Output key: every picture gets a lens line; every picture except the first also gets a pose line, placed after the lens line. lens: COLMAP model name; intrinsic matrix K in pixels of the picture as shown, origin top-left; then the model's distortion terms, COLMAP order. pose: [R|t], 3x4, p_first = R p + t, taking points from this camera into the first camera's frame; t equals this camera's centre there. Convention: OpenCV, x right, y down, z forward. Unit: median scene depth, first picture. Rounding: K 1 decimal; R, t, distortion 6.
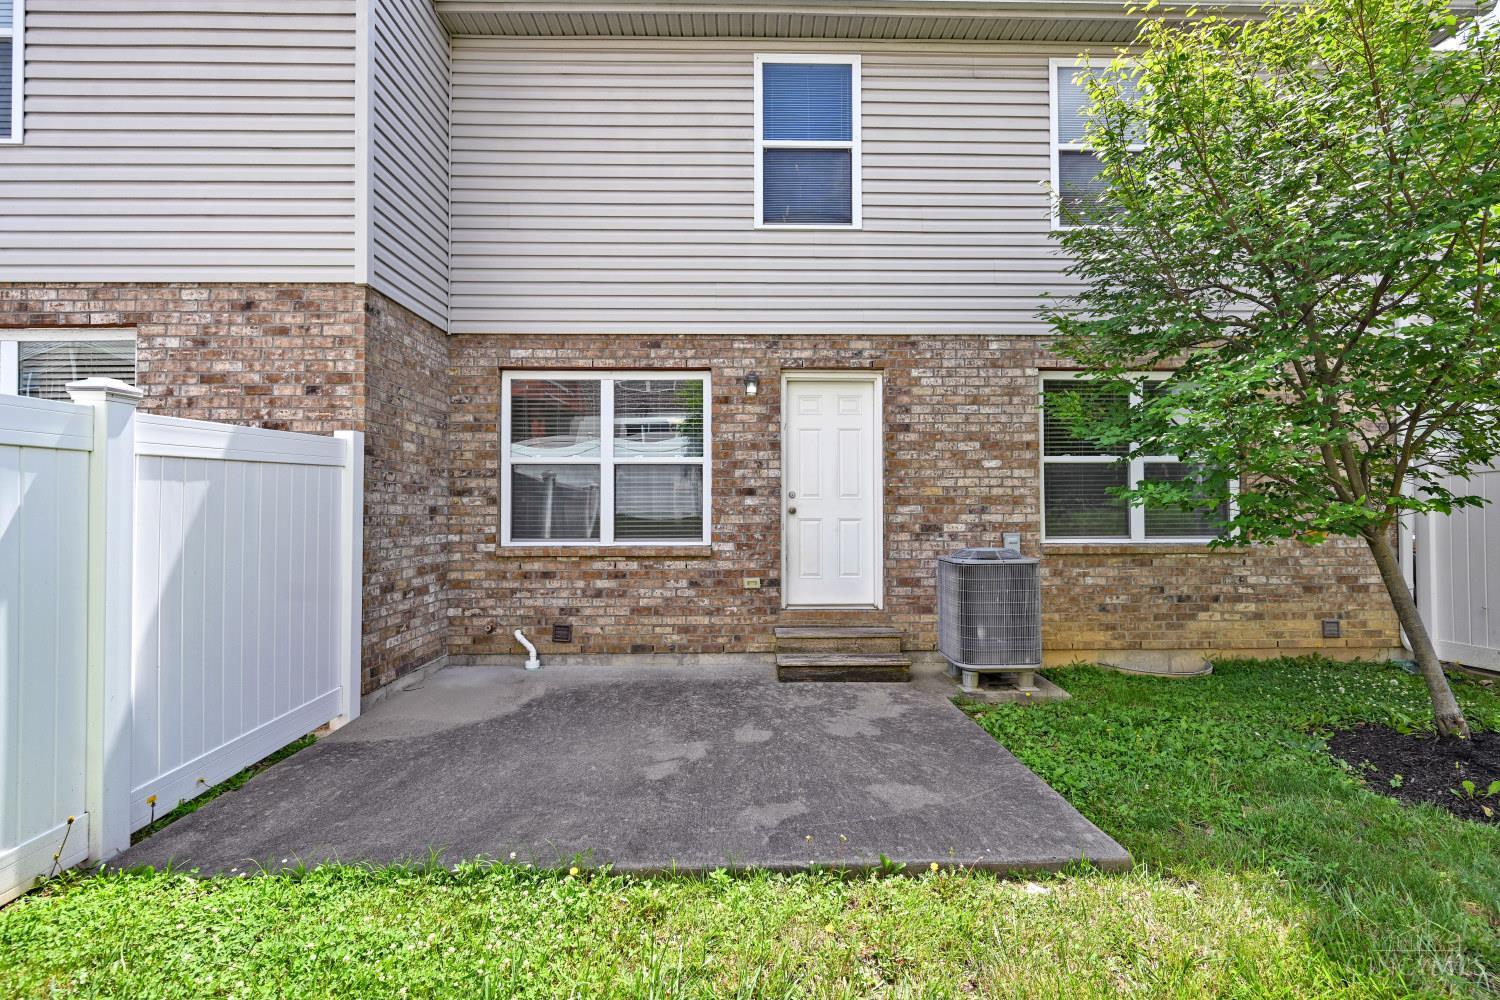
lens RADIAL K [[605.5, 0, 751.4], [0, 605.5, 497.3], [0, 0, 1]] dist [0.005959, -0.000484]
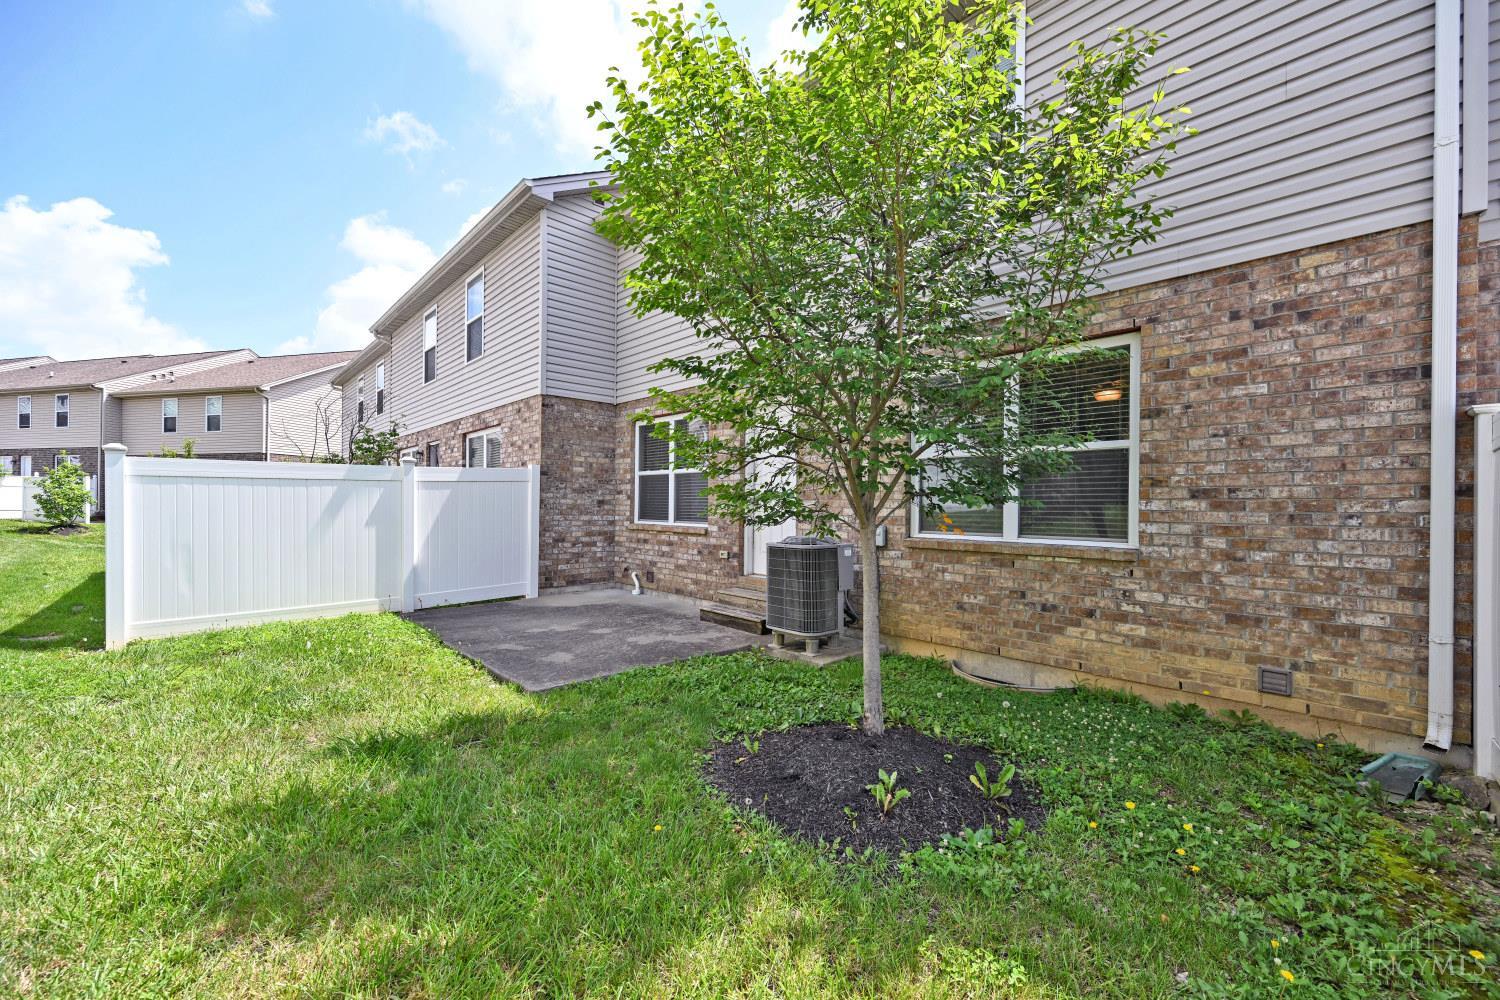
lens RADIAL K [[605.5, 0, 804.3], [0, 605.5, 504.8], [0, 0, 1]] dist [0.005959, -0.000484]
pose [[0.690524, 0.007731, -0.723268, 1.109519], [0.005283, 0.999862, 0.015731, 0.002850], [0.723290, -0.014684, 0.690388, 0.147772]]
